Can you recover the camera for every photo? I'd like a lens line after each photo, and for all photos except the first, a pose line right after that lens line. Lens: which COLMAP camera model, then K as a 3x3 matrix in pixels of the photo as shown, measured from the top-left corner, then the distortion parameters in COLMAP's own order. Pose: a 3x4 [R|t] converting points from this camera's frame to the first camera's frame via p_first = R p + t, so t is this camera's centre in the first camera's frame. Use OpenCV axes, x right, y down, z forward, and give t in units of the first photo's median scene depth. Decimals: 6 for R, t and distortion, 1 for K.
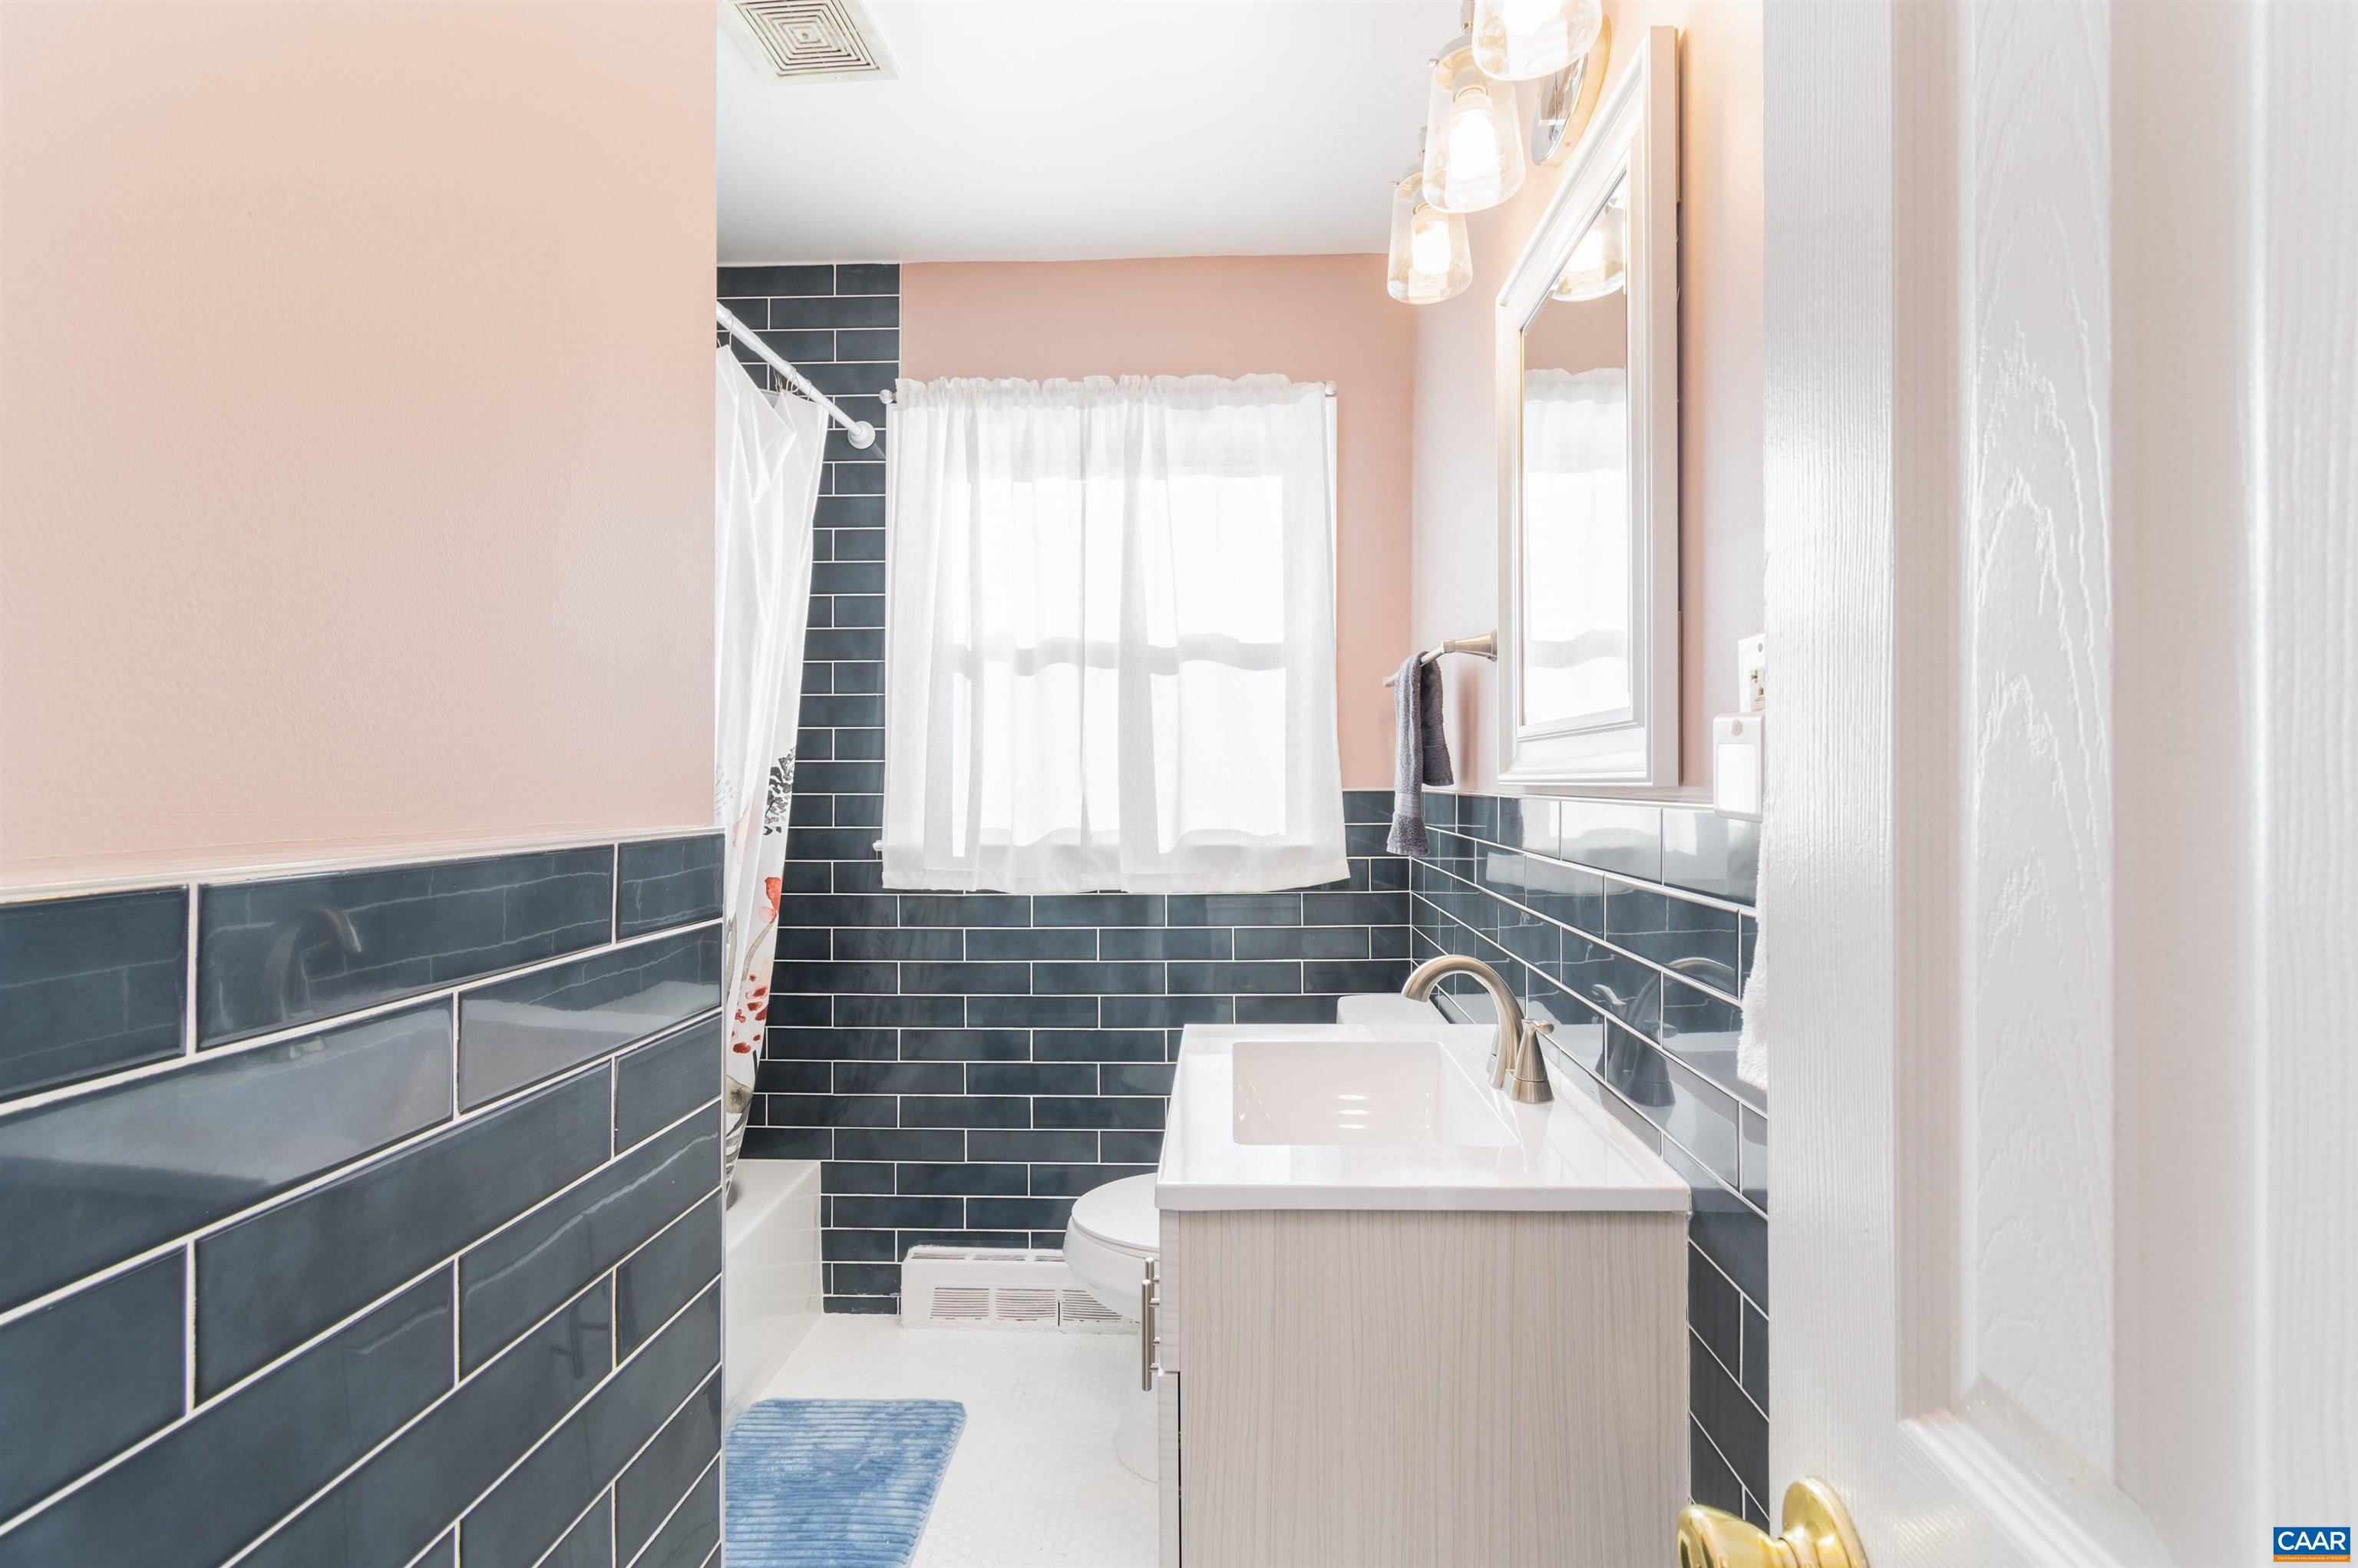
lens RADIAL K [[1059.0, 0, 1185.3], [0, 1059.0, 775.3], [0, 0, 1]] dist [0.022472, -0.000105]
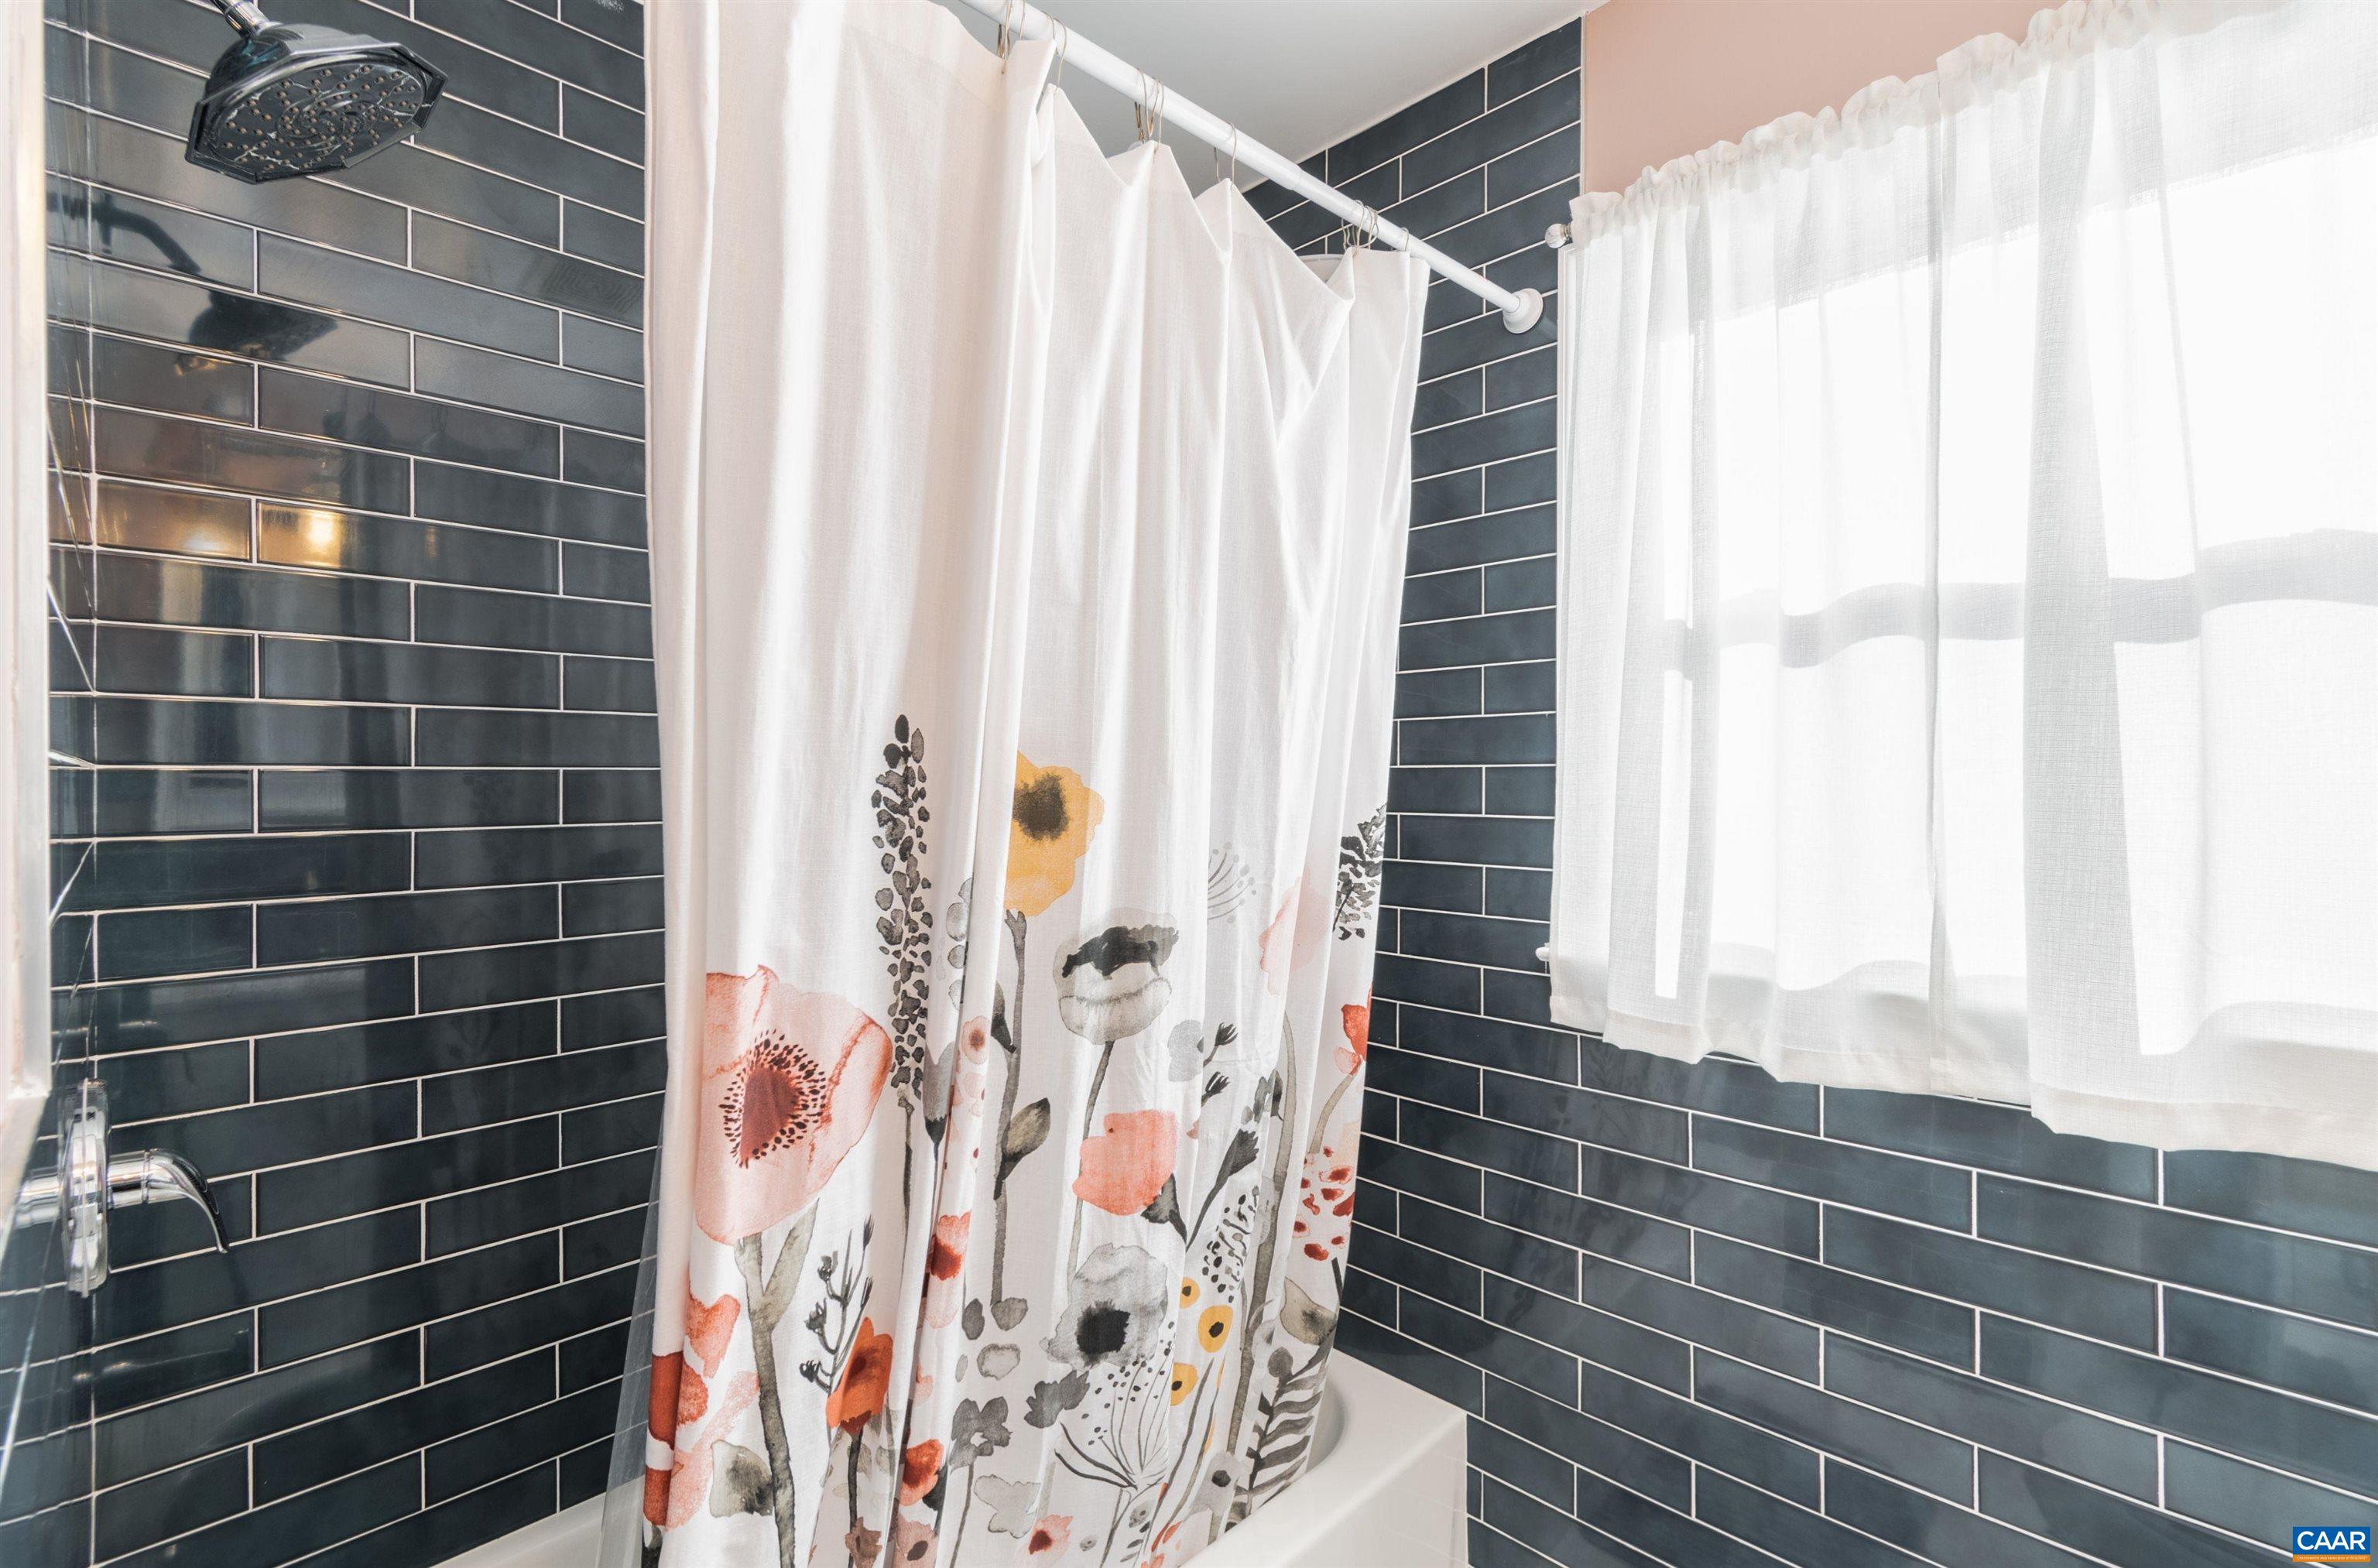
lens RADIAL K [[1061.6, 0, 1201.5], [0, 1061.6, 777.8], [0, 0, 1]] dist [0.005165, -0.002038]
pose [[0.739812, -0.000809, -0.672813, -0.015346], [0.002291, 0.999997, 0.001316, -0.039383], [0.672810, -0.002515, 0.739811, 0.400813]]
